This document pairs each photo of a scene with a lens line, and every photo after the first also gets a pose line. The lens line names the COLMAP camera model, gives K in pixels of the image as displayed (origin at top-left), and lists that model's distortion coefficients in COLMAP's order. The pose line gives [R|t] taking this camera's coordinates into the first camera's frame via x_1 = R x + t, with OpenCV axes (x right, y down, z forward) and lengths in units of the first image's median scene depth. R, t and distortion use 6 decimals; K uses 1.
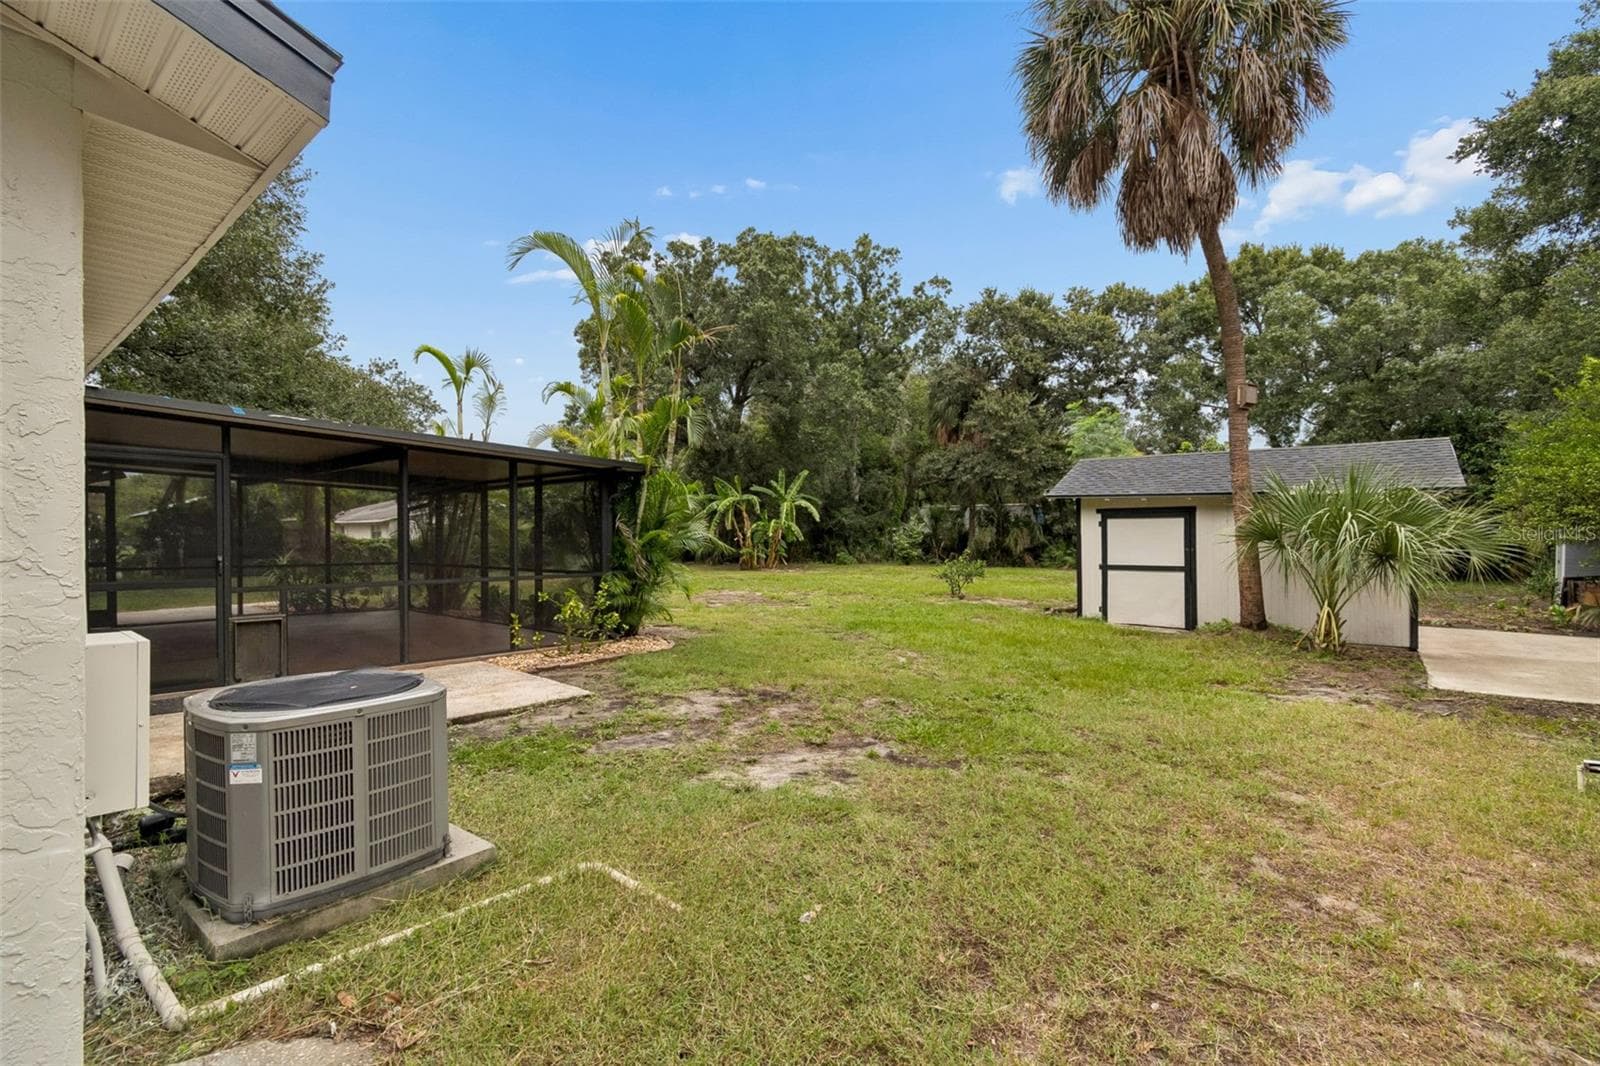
lens RADIAL K [[731.6, 0, 799.1], [0, 731.6, 537.9], [0, 0, 1]] dist [-0.000145, 0.005350]
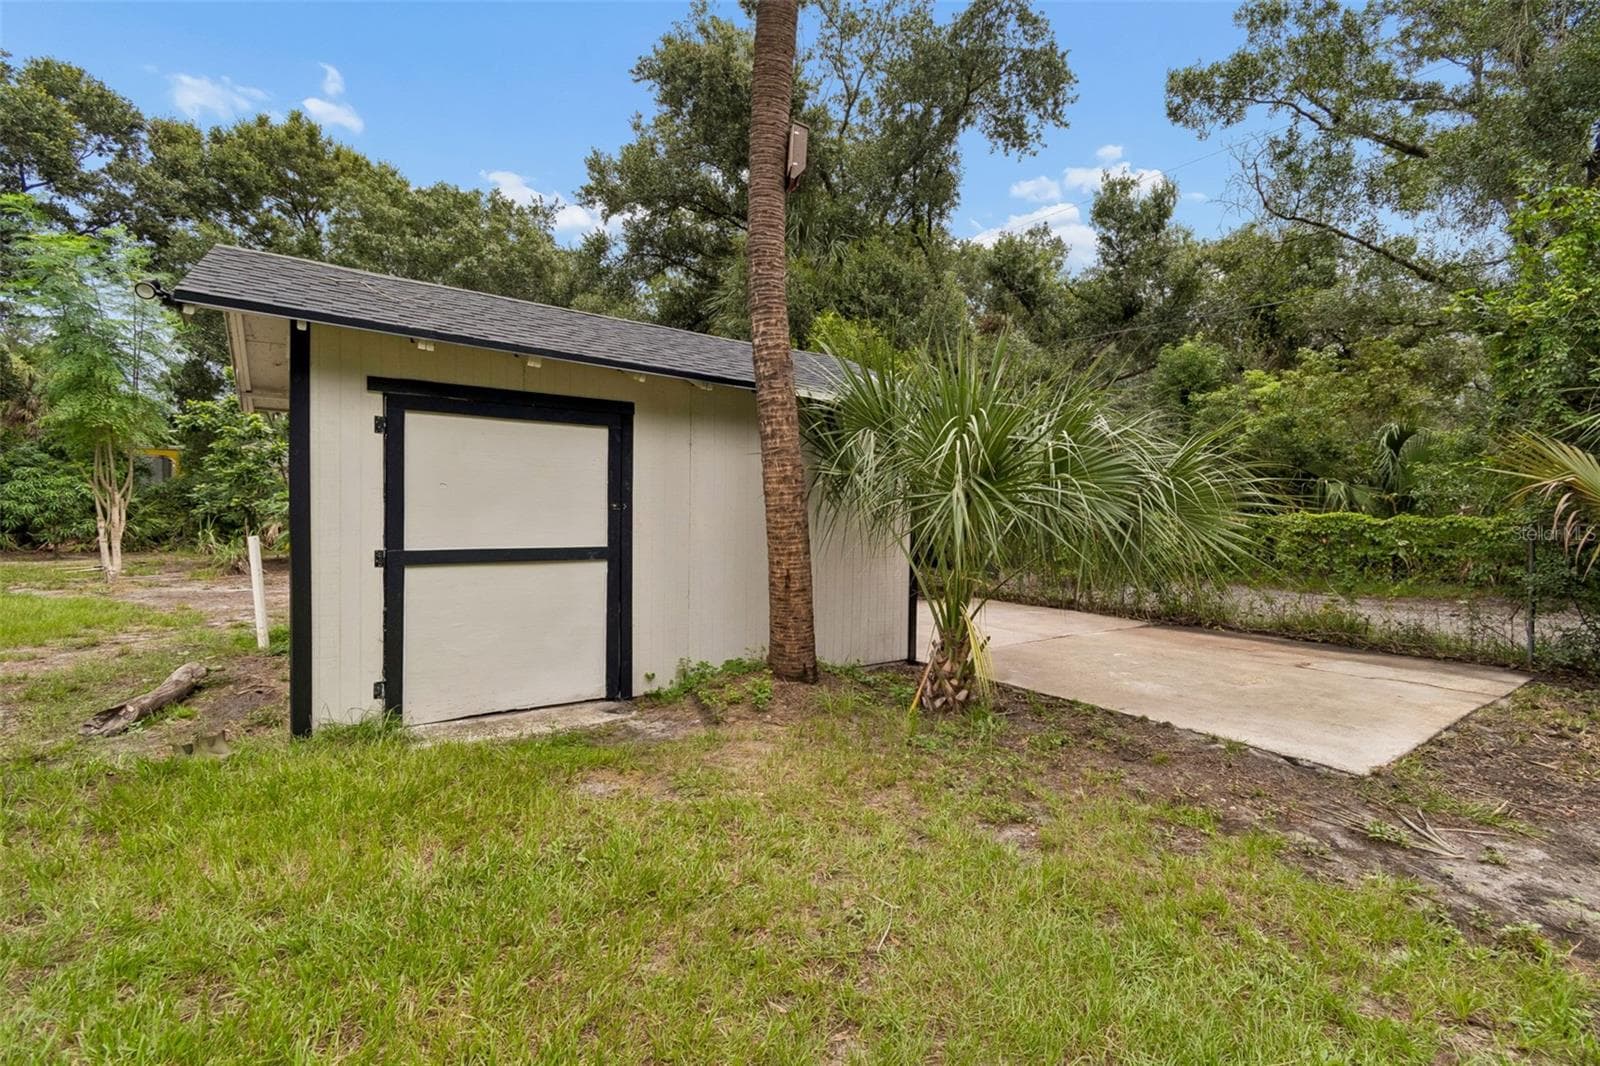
lens RADIAL K [[717.2, 0, 820.7], [0, 717.2, 530.9], [0, 0, 1]] dist [-0.000379, 0.000131]
pose [[0.297574, -0.019402, 0.954502, 0.175369], [-0.011699, 0.999644, 0.023967, 0.018272], [-0.954627, -0.018298, 0.297241, 0.753485]]
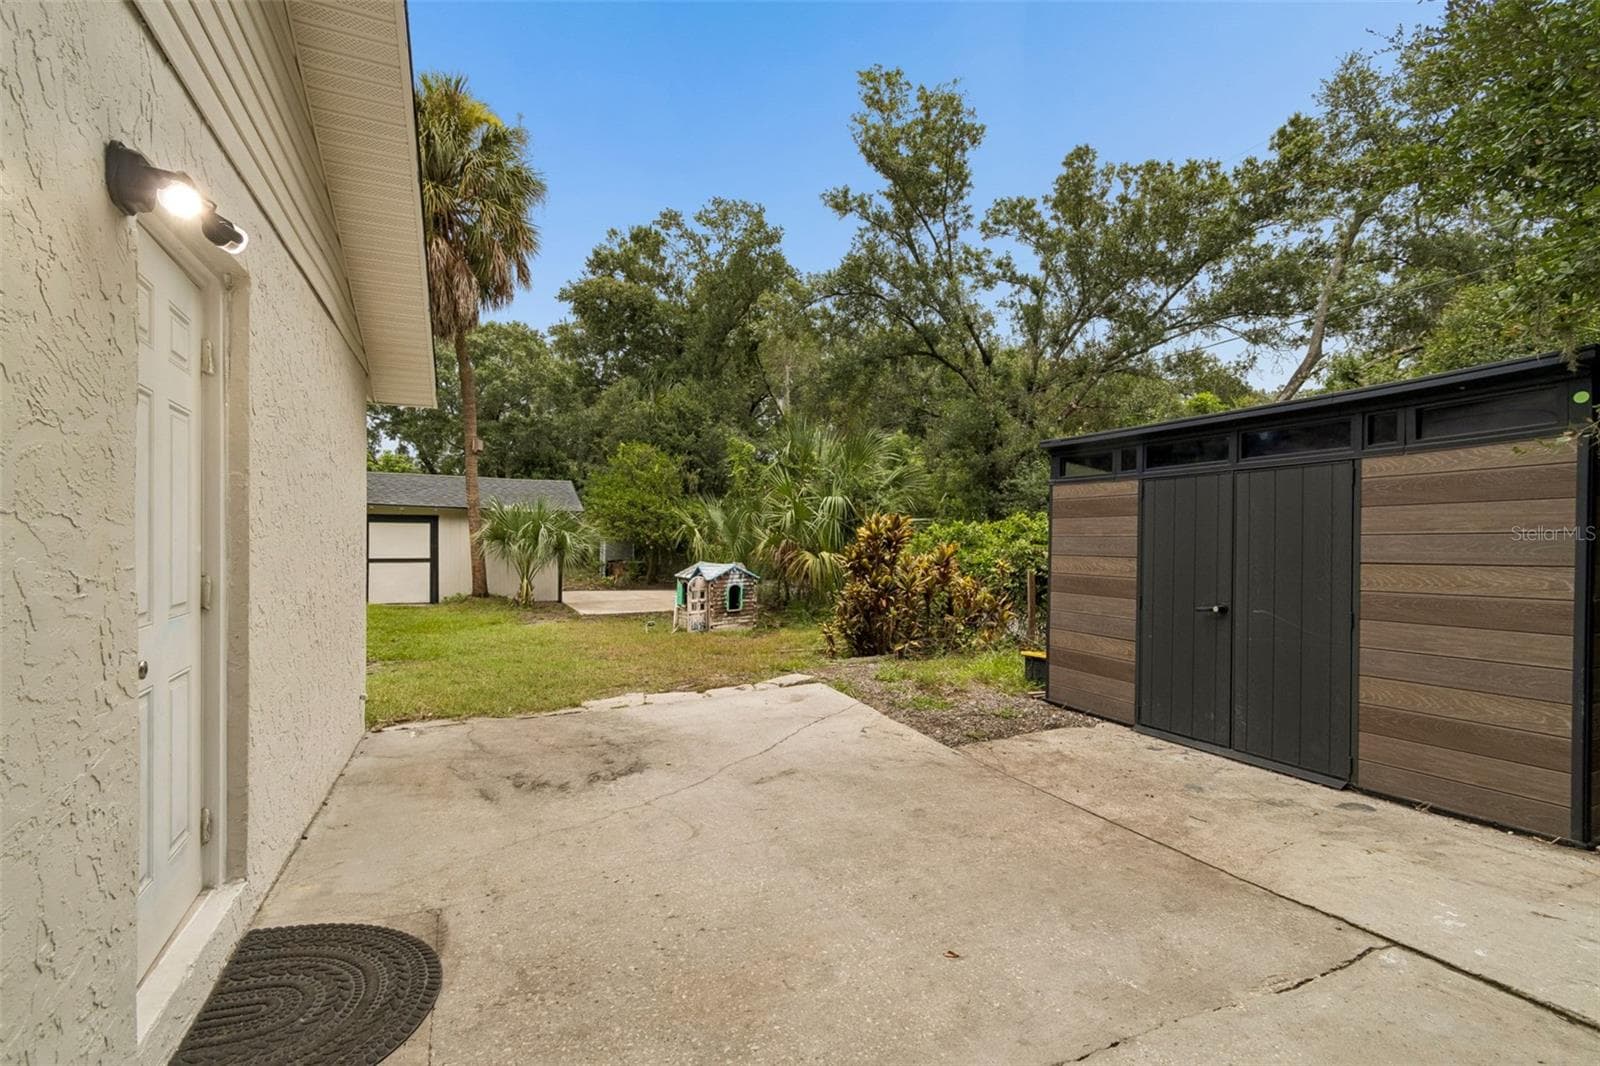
lens RADIAL K [[731.6, 0, 799.1], [0, 731.6, 537.9], [0, 0, 1]] dist [-0.000145, 0.005350]
pose [[0.454913, 0.004150, 0.890526, -0.393538], [-0.007026, 0.999975, -0.001071, -0.003628], [-0.890508, -0.005770, 0.454931, -0.262308]]
